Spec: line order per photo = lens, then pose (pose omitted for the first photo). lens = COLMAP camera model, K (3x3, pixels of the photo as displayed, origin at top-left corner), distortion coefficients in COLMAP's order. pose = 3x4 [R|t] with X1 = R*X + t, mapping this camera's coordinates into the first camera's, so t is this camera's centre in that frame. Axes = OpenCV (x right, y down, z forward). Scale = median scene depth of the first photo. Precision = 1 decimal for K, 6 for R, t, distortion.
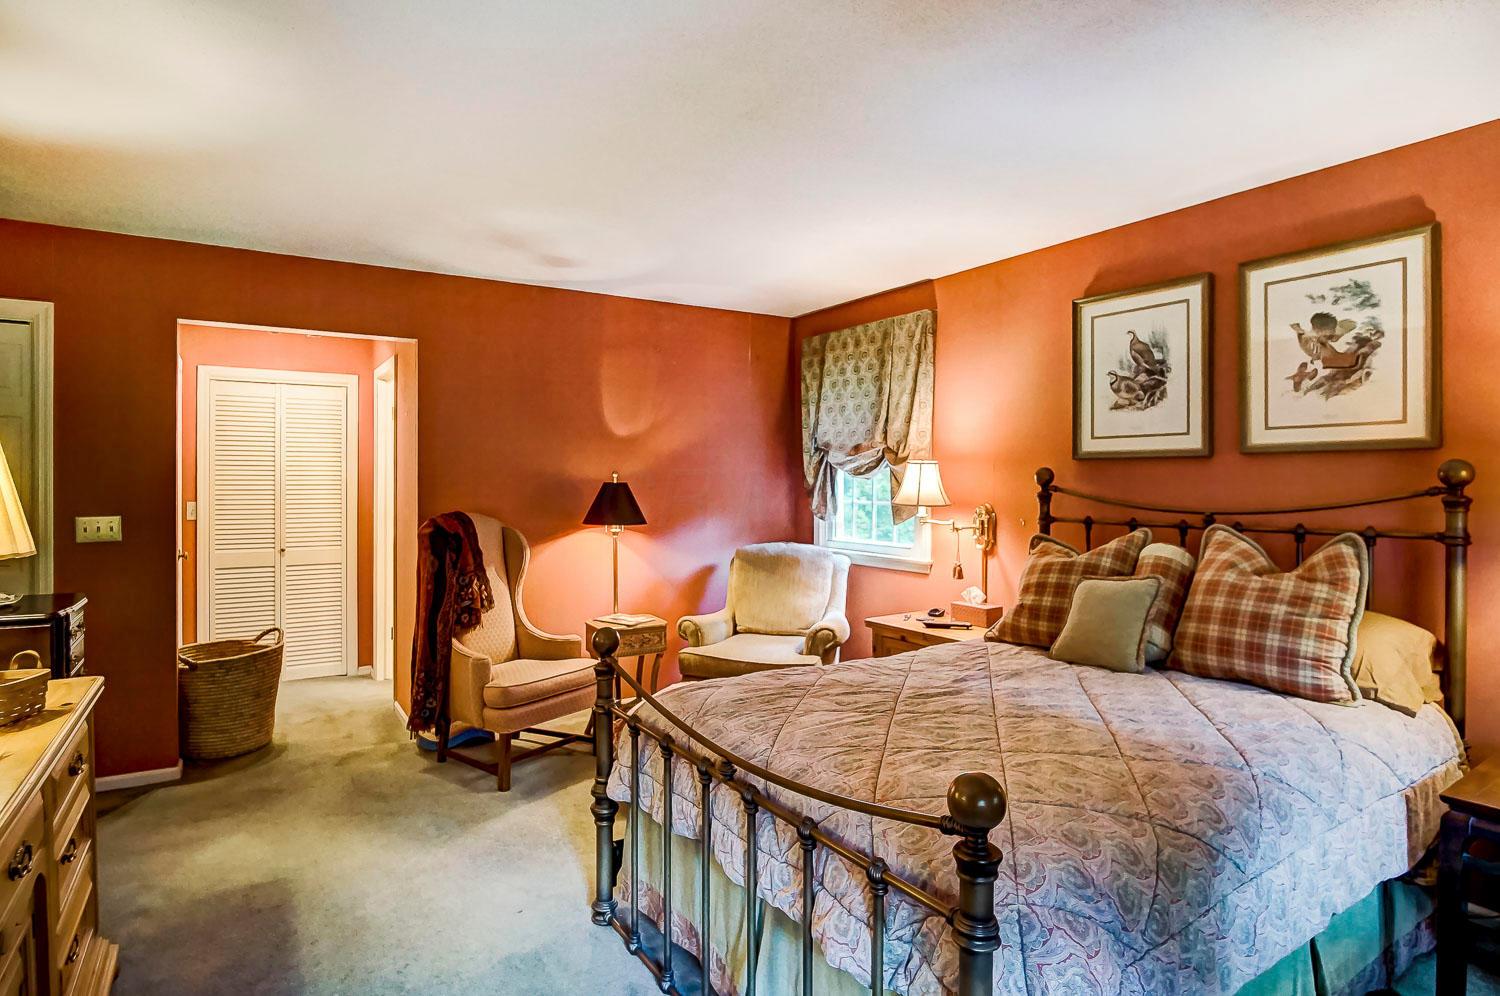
lens RADIAL K [[808.8, 0, 757.0], [0, 808.8, 487.3], [0, 0, 1]] dist [-0.021755, 0.000113]
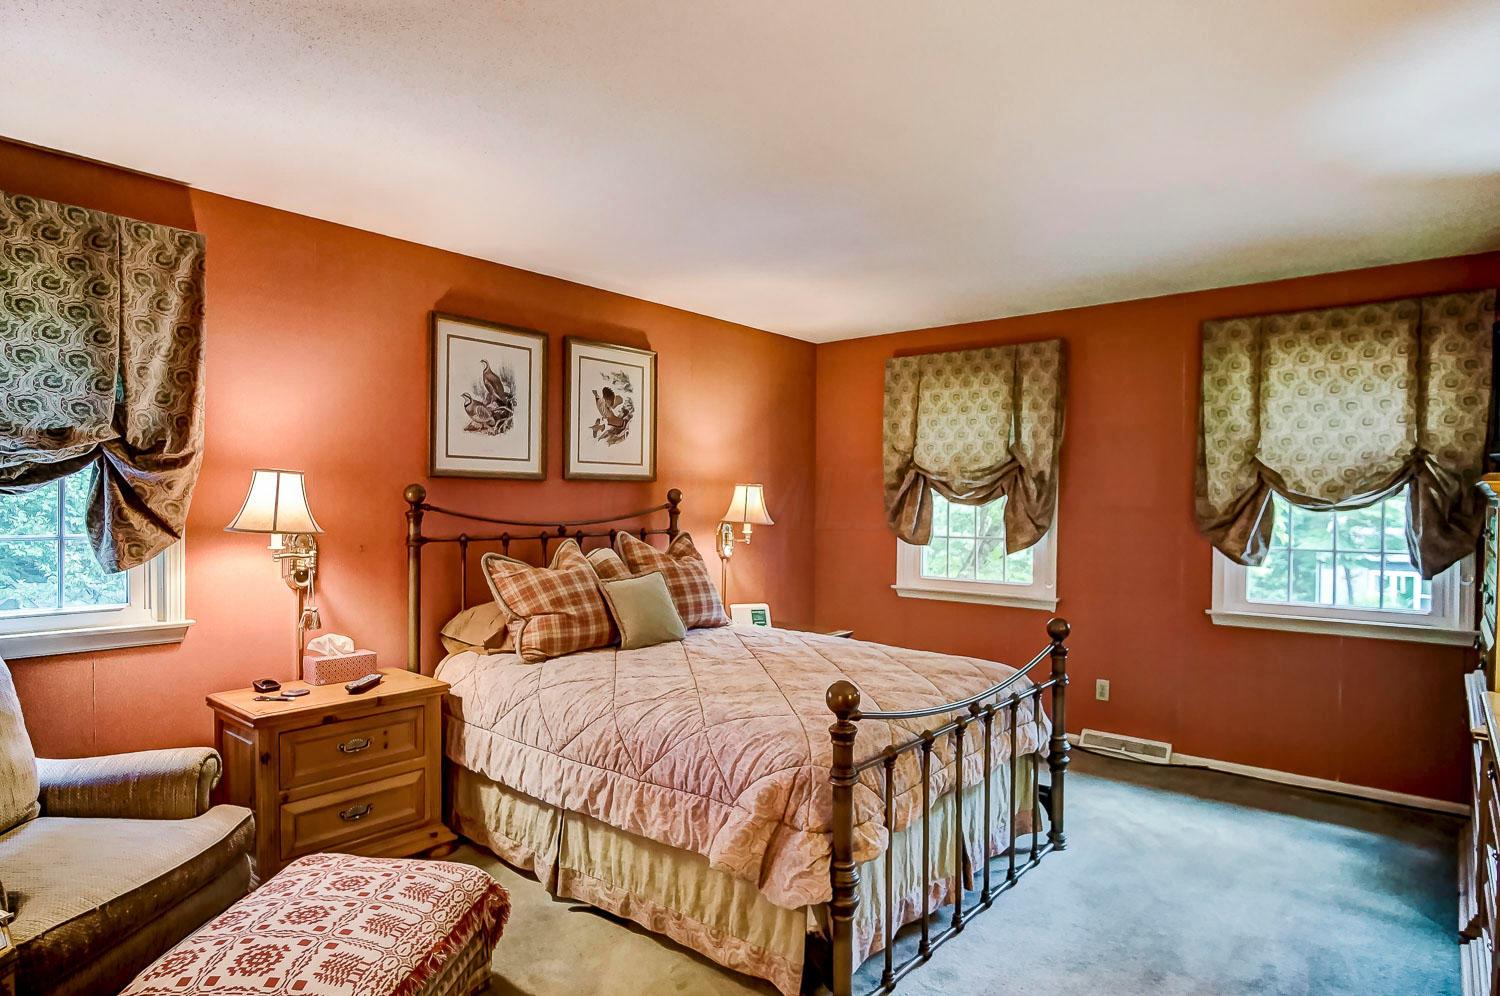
lens RADIAL K [[846.9, 0, 750.0], [0, 846.9, 498.0], [0, 0, 1]] dist [-0.001487, 0.000003]
pose [[-0.287383, 0.009277, 0.957771, -0.737085], [0.008772, 0.999937, -0.007053, 0.001270], [-0.957775, 0.006375, -0.287447, 1.004251]]
